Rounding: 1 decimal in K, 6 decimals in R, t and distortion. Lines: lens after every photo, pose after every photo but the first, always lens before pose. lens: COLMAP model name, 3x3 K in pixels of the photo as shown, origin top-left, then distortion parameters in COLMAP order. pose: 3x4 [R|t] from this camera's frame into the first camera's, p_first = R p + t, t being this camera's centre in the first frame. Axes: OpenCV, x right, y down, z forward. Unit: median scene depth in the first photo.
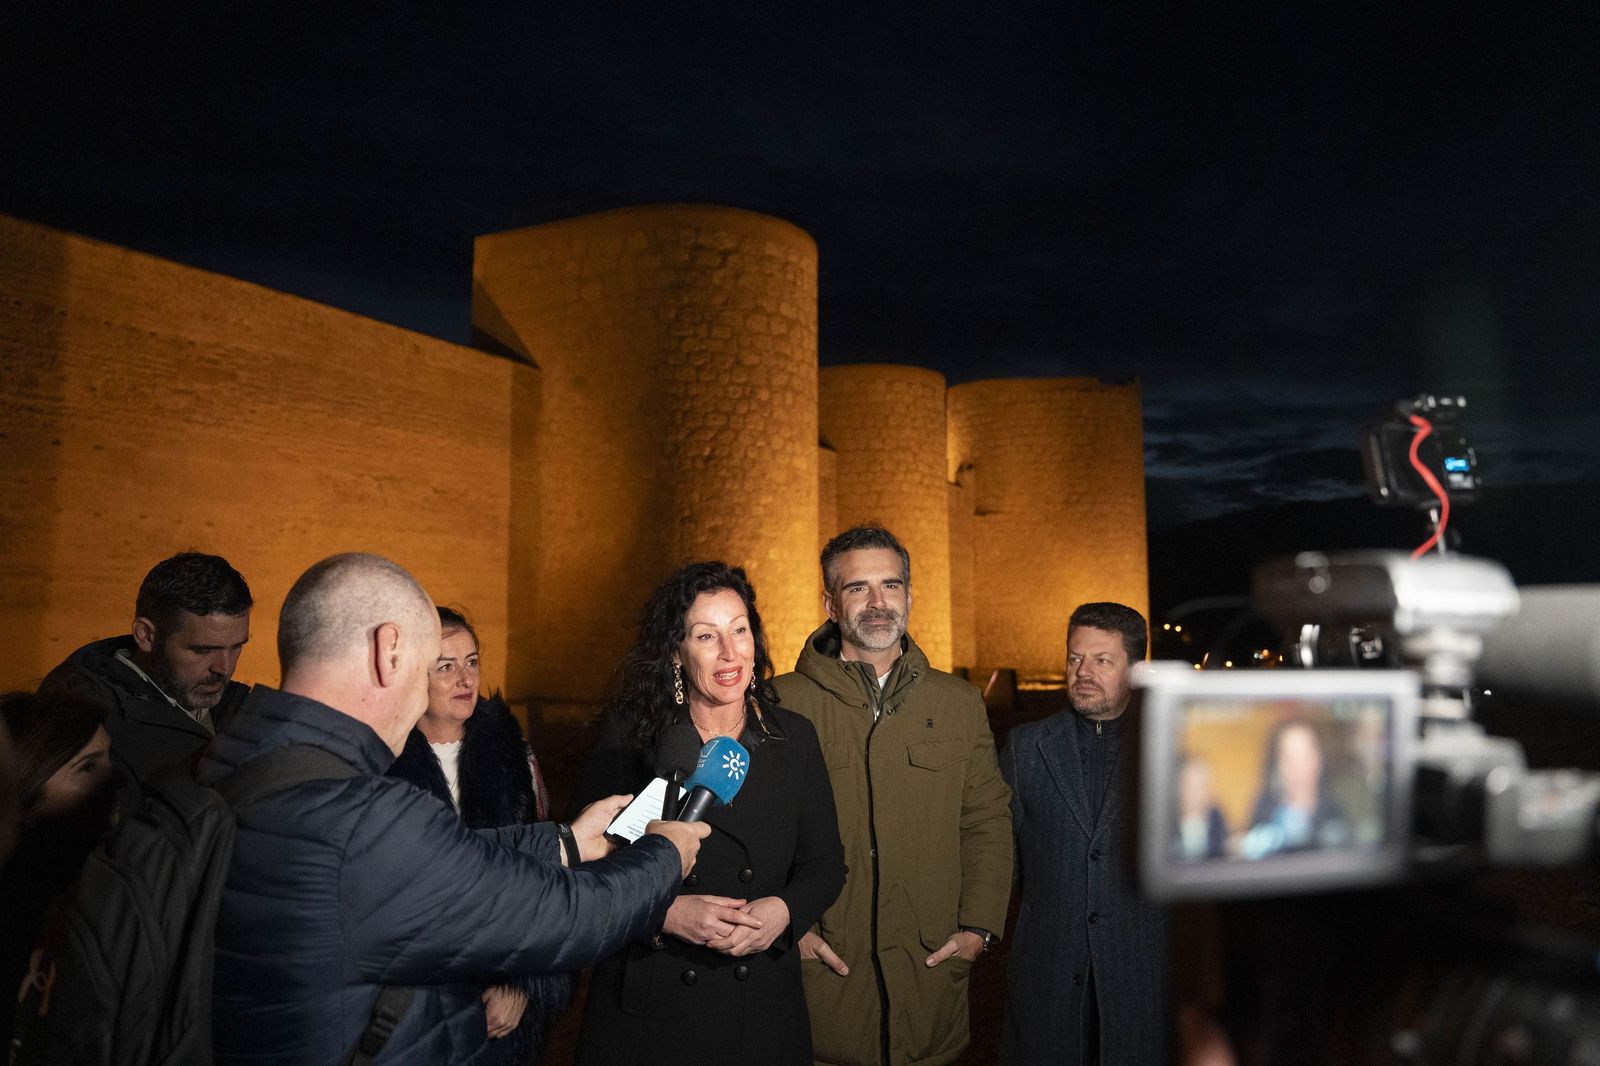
lens RADIAL K [[1097.3, 0, 800.0], [0, 1097.3, 533.0], [0, 0, 1]] dist [-0.140685, 0.108583]
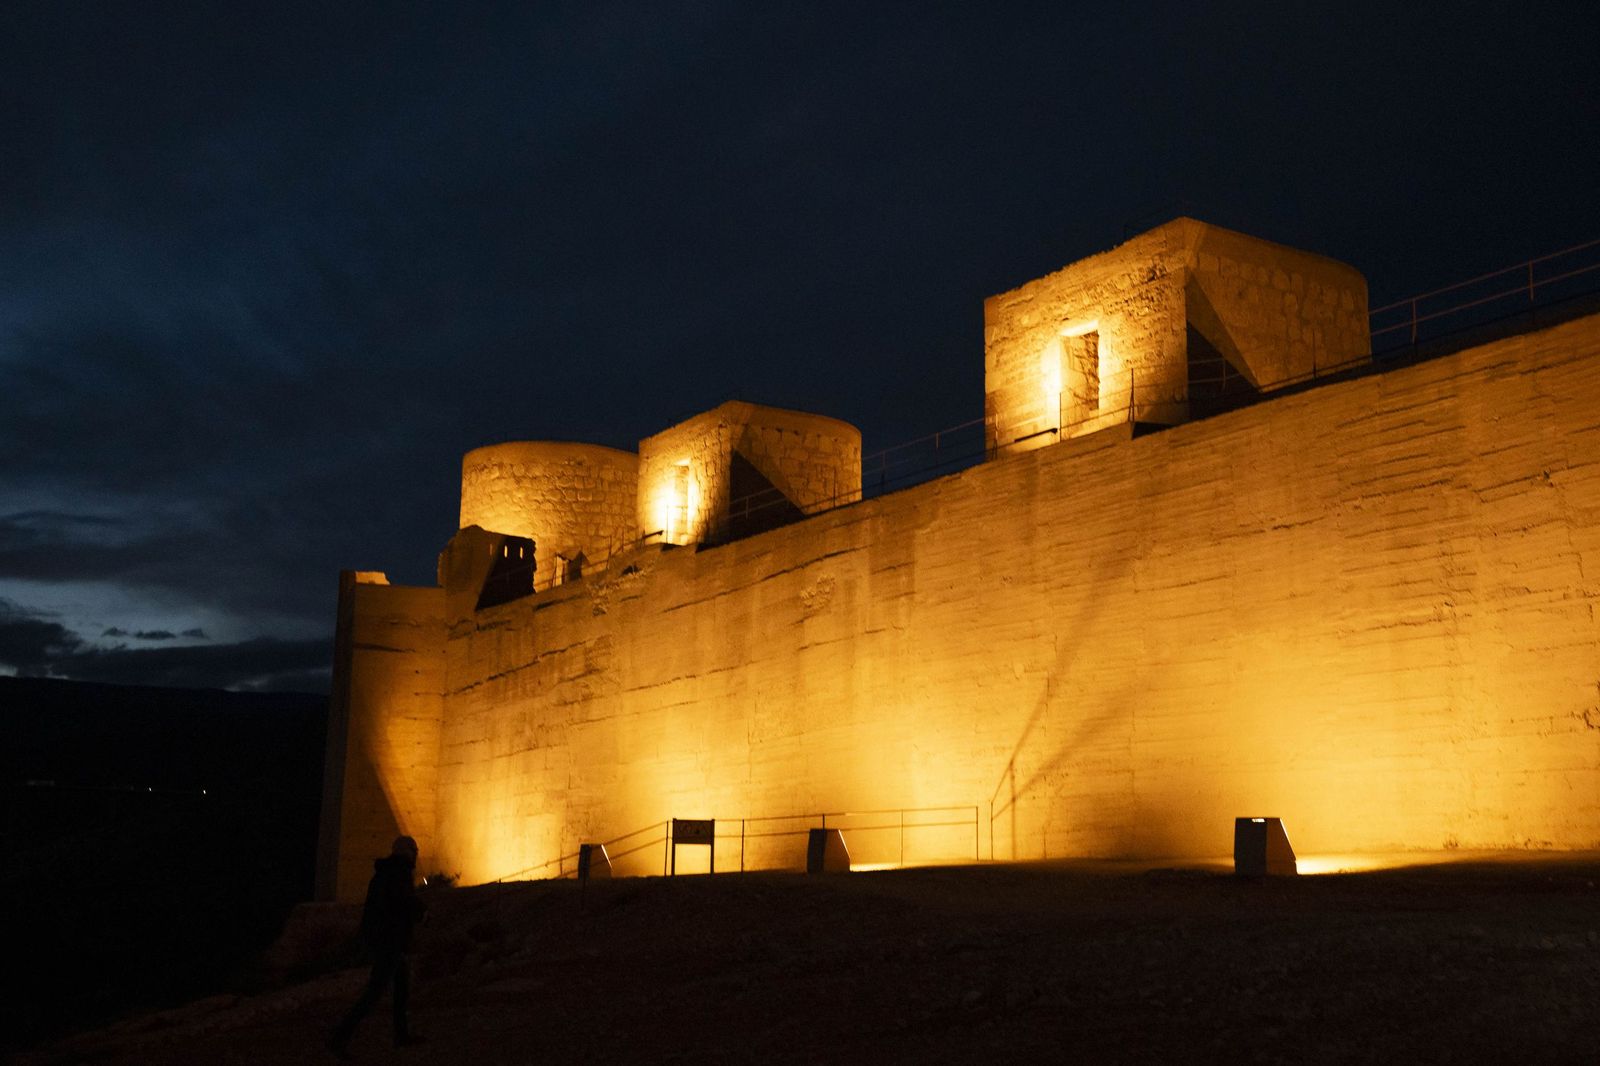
lens RADIAL K [[1722.9, 0, 800.0], [0, 1722.9, 533.0], [0, 0, 1]] dist [0.049662, 0.031915]
pose [[0.518100, 0.167462, 0.838767, -1.671978], [-0.068091, 0.985609, -0.154720, 0.206326], [-0.852606, 0.023048, 0.522046, 0.621630]]
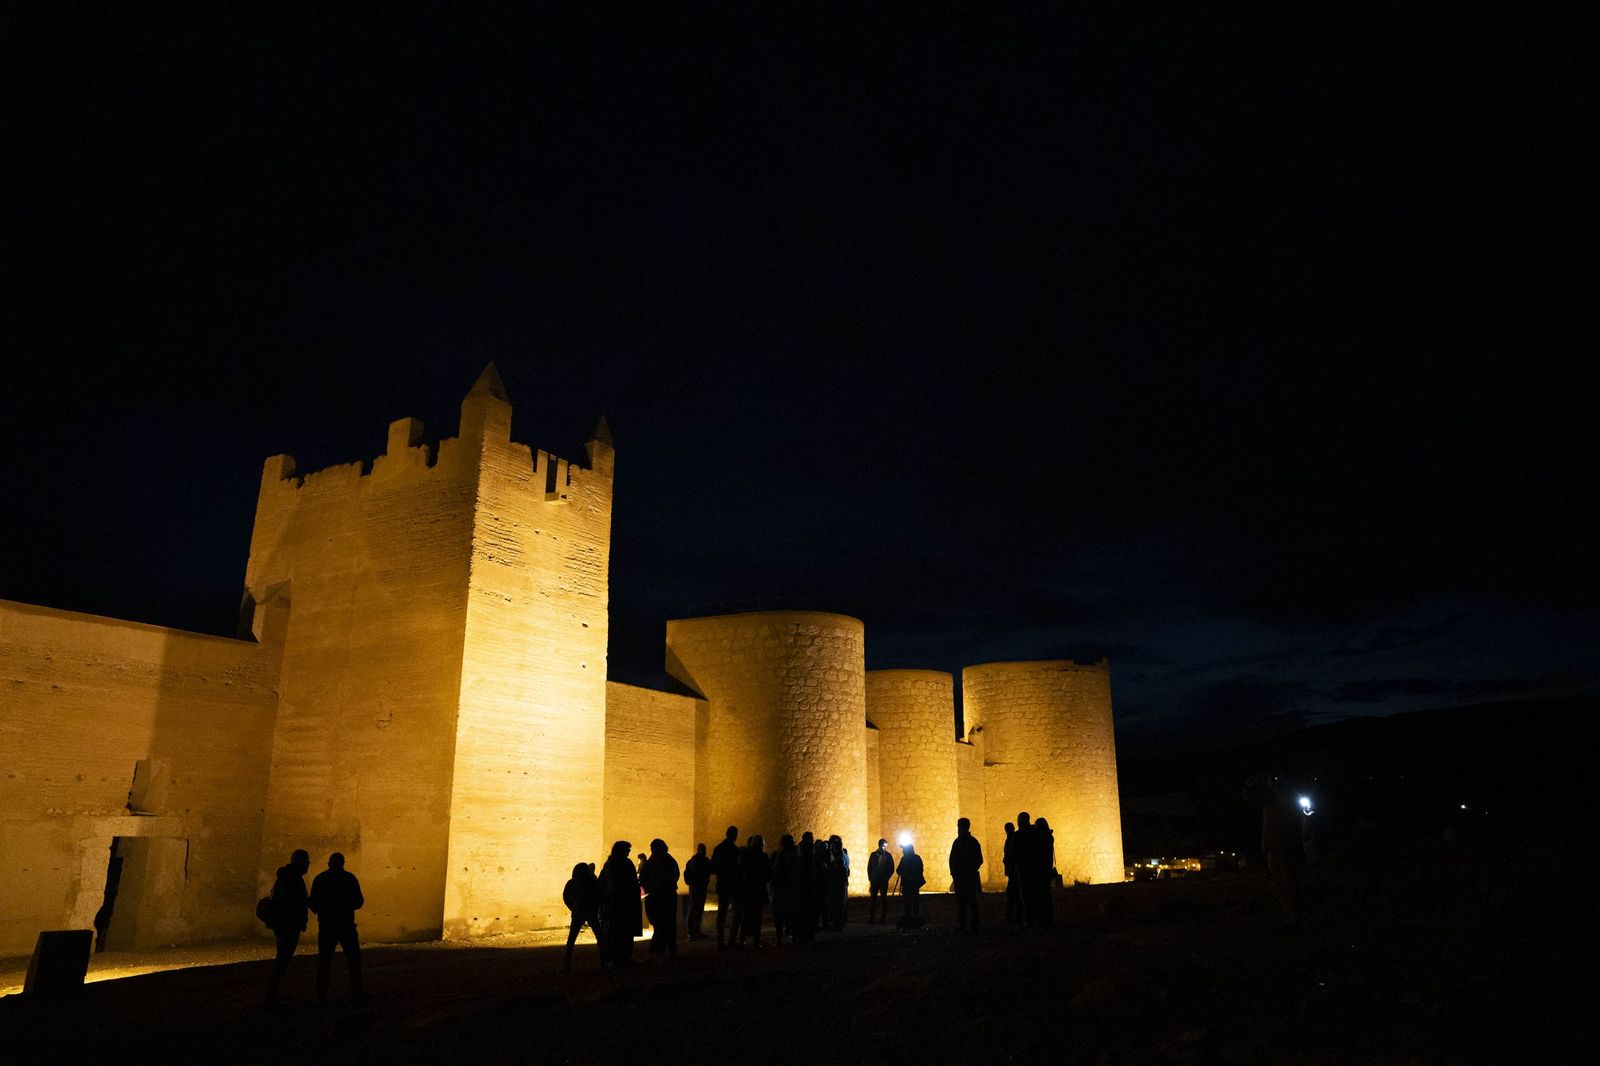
lens RADIAL K [[1097.3, 0, 800.0], [0, 1097.3, 533.0], [0, 0, 1]] dist [-0.140685, 0.108583]
pose [[0.999073, -0.015211, -0.040275, -0.014794], [0.006638, 0.978740, -0.204998, -0.054800], [0.042537, 0.204541, 0.977933, -0.824236]]
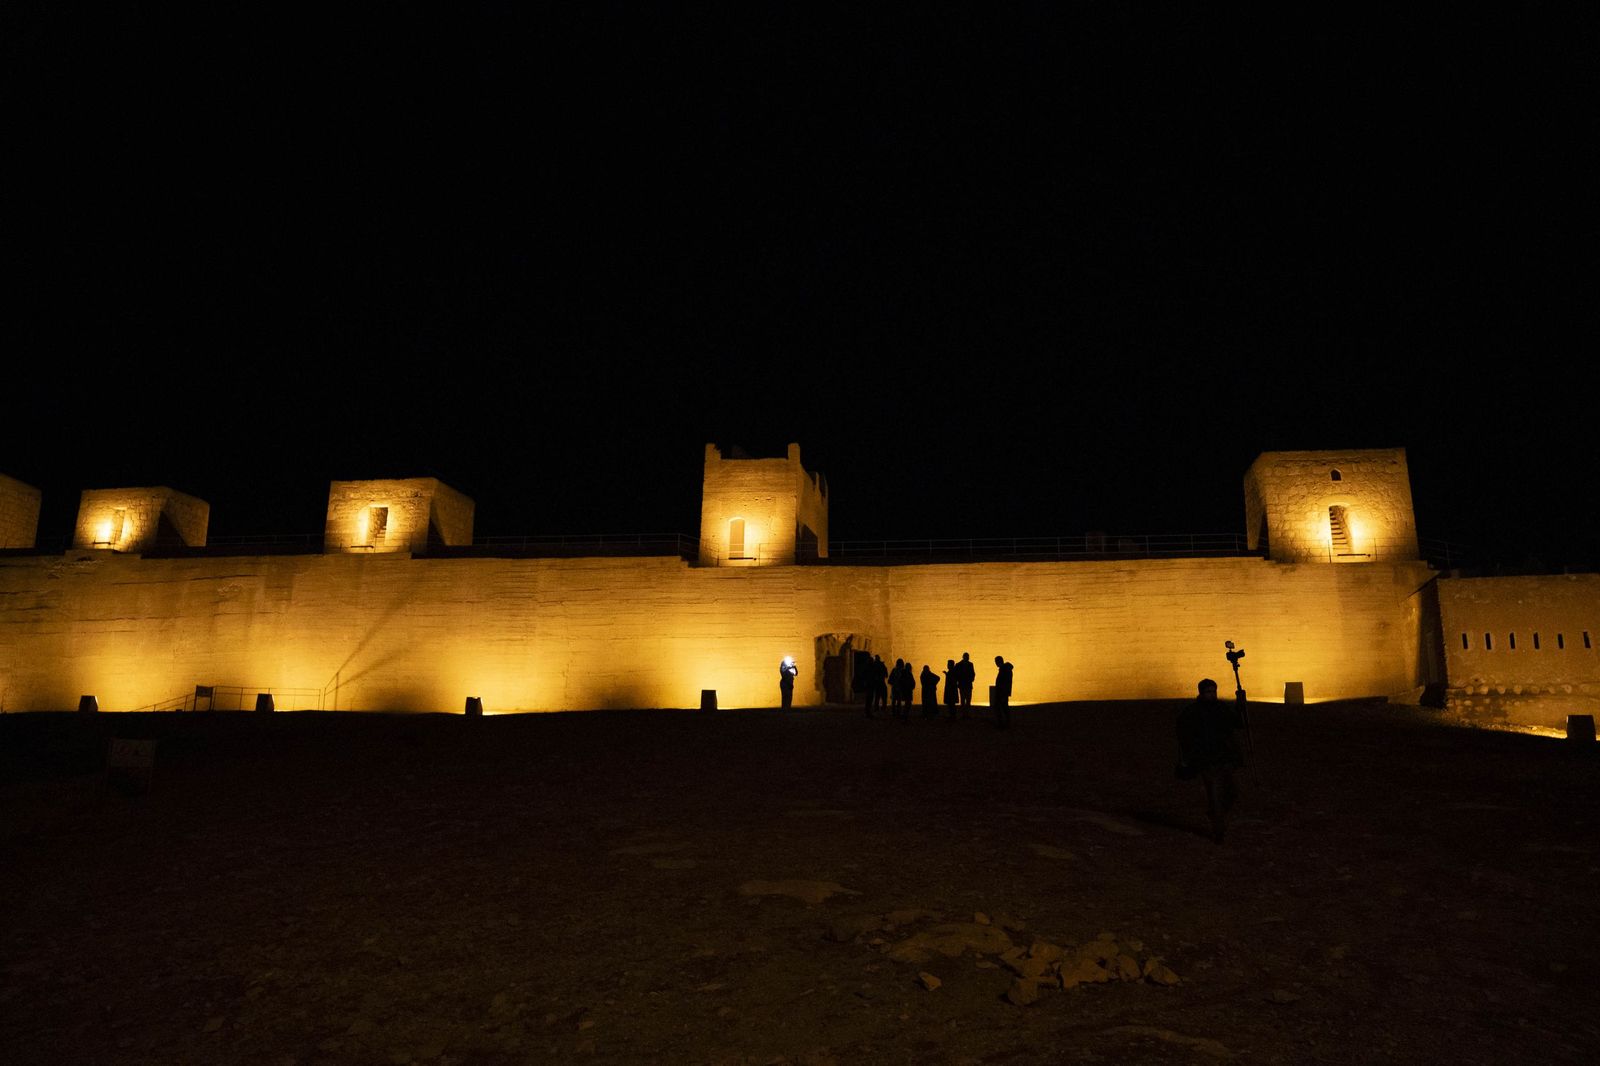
lens RADIAL K [[1097.3, 0, 800.0], [0, 1097.3, 533.0], [0, 0, 1]] dist [-0.140685, 0.108583]
pose [[-0.278198, 0.207180, 0.937914, -2.832467], [-0.081901, 0.967788, -0.238072, 0.334801], [-0.957026, -0.143047, -0.252268, 0.903815]]
